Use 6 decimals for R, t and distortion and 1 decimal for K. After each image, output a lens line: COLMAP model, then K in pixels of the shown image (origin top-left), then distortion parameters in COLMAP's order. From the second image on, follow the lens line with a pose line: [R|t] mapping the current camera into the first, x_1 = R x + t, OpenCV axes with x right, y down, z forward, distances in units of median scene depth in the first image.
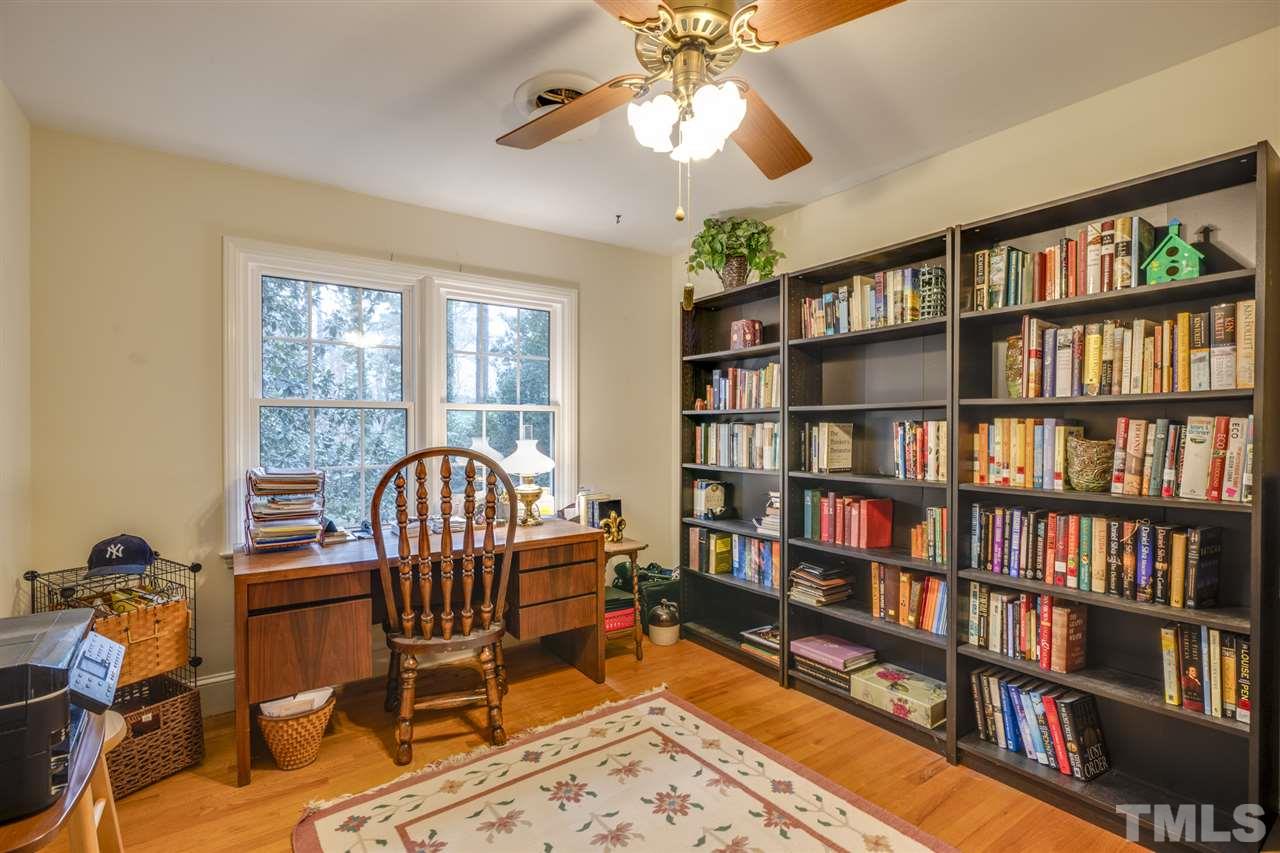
lens RADIAL K [[600.6, 0, 640.3], [0, 600.6, 430.2], [0, 0, 1]] dist [-0.001210, 0.000760]
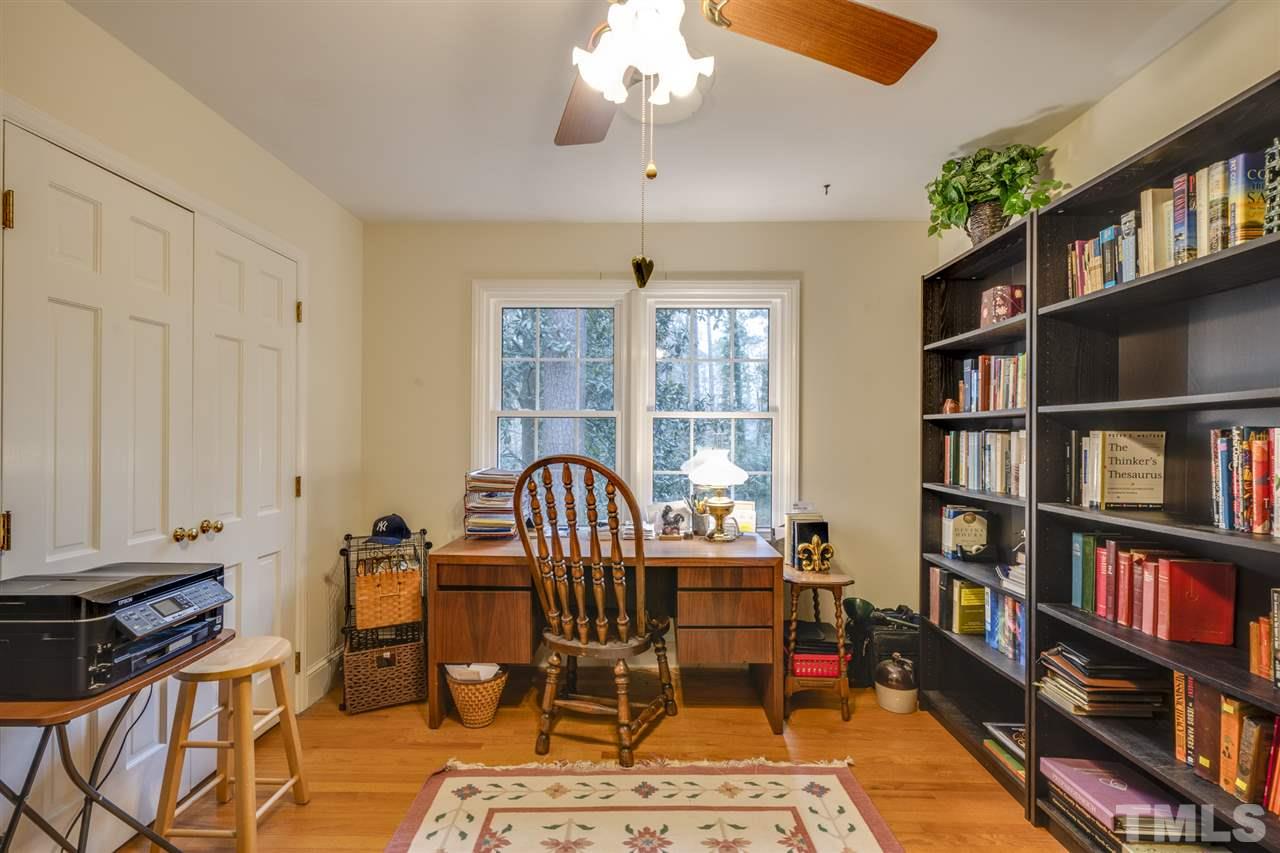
lens RADIAL K [[600.6, 0, 638.7], [0, 600.6, 431.7], [0, 0, 1]] dist [-0.001210, 0.000760]
pose [[0.803296, 0.000814, -0.595580, 0.300602], [-0.007292, 0.999938, -0.008468, -0.002232], [0.595536, 0.011145, 0.803252, 0.198834]]
